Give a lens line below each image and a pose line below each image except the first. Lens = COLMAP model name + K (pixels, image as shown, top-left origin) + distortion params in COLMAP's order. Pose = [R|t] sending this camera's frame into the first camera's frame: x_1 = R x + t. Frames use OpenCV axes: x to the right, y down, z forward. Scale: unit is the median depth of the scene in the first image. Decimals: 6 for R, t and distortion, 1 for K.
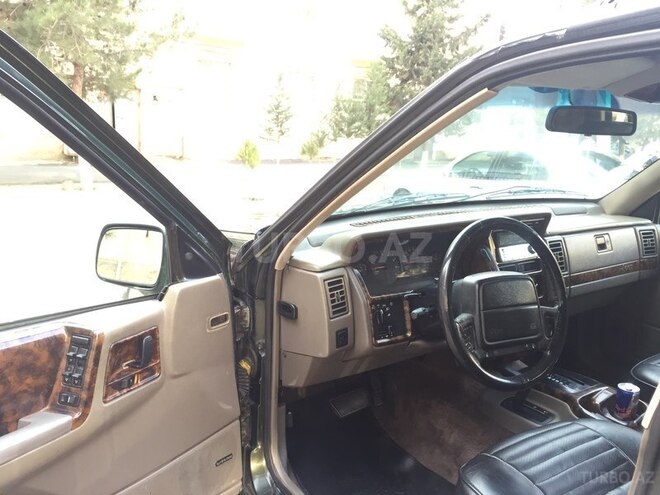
lens RADIAL K [[563.2, 0, 328.3], [0, 563.2, 254.4], [0, 0, 1]] dist [0.063393, -0.078478]
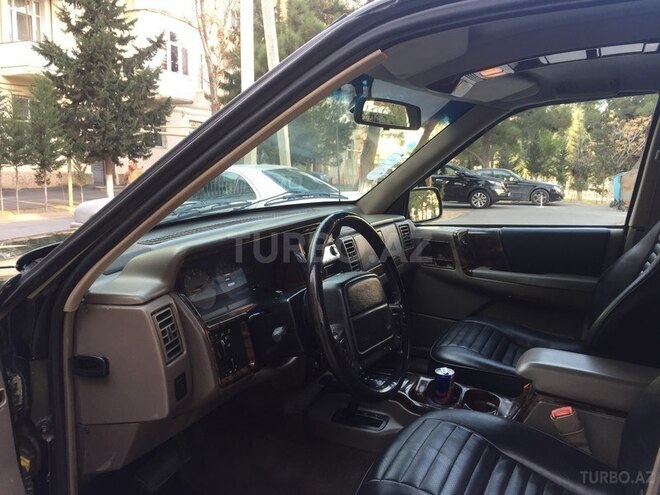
lens RADIAL K [[563.2, 0, 326.8], [0, 563.2, 251.6], [0, 0, 1]] dist [0.063393, -0.078478]
pose [[0.853368, -0.105100, 0.510604, -0.157222], [0.130893, 0.991287, -0.014718, 0.005103], [-0.504608, 0.079395, 0.859690, 0.209055]]
